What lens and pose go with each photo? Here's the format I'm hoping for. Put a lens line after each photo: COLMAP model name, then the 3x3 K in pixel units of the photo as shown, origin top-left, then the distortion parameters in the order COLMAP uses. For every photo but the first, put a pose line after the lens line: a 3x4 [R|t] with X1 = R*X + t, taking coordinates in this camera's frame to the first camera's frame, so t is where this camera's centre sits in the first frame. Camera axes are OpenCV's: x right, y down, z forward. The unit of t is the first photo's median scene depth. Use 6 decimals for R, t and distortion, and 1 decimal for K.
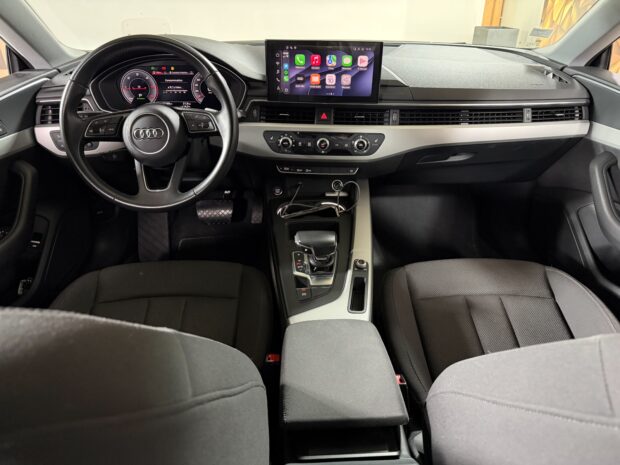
lens RADIAL K [[437.2, 0, 313.0], [0, 437.2, 240.8], [0, 0, 1]] dist [0.070977, -0.092106]
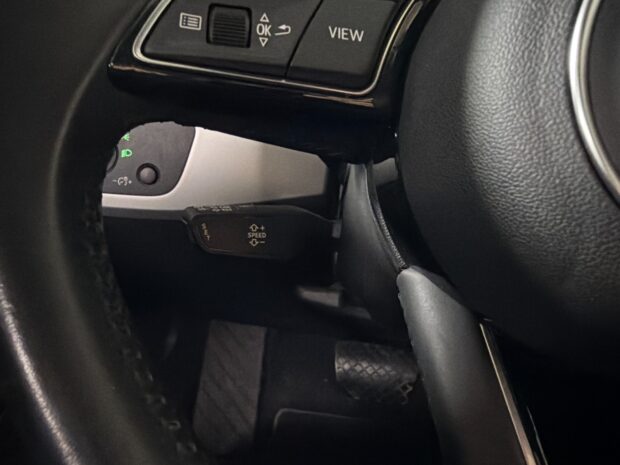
lens RADIAL K [[445.9, 0, 275.8], [0, 445.9, 233.5], [0, 0, 1]] dist [0.003832, 0.002277]
pose [[0.975736, 0.145200, -0.163881, -0.380951], [-0.173791, 0.968871, -0.176312, -0.147412], [0.133179, 0.200515, 0.970596, 0.756061]]
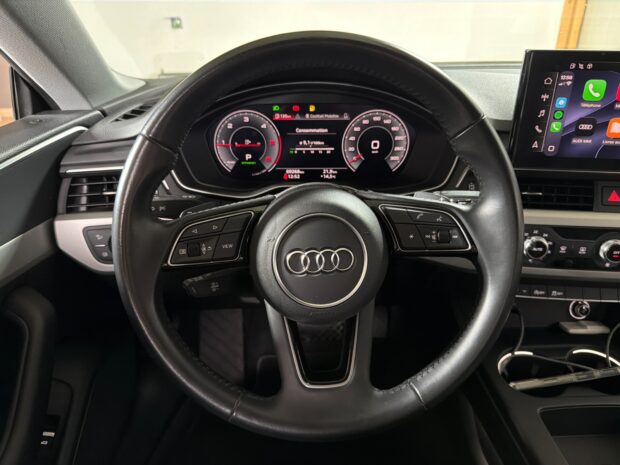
lens RADIAL K [[444.1, 0, 311.1], [0, 444.1, 239.5], [0, 0, 1]] dist [0.067232, -0.107641]
pose [[0.999561, 0.005733, -0.029079, -0.307448], [-0.007968, 0.996971, -0.077359, -0.191760], [0.028547, 0.077557, 0.996579, 0.478553]]
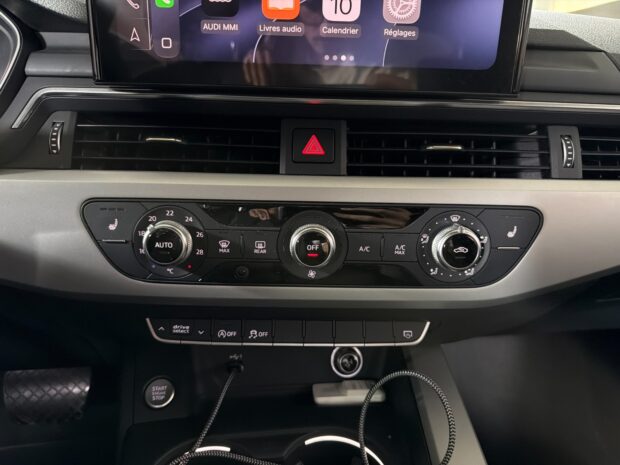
lens RADIAL K [[444.1, 0, 311.1], [0, 444.1, 239.5], [0, 0, 1]] dist [0.067232, -0.107641]
pose [[0.996644, -0.008294, 0.081431, 0.000633], [0.024315, 0.979943, -0.197791, -0.172263], [-0.078157, 0.199108, 0.976856, 0.739856]]
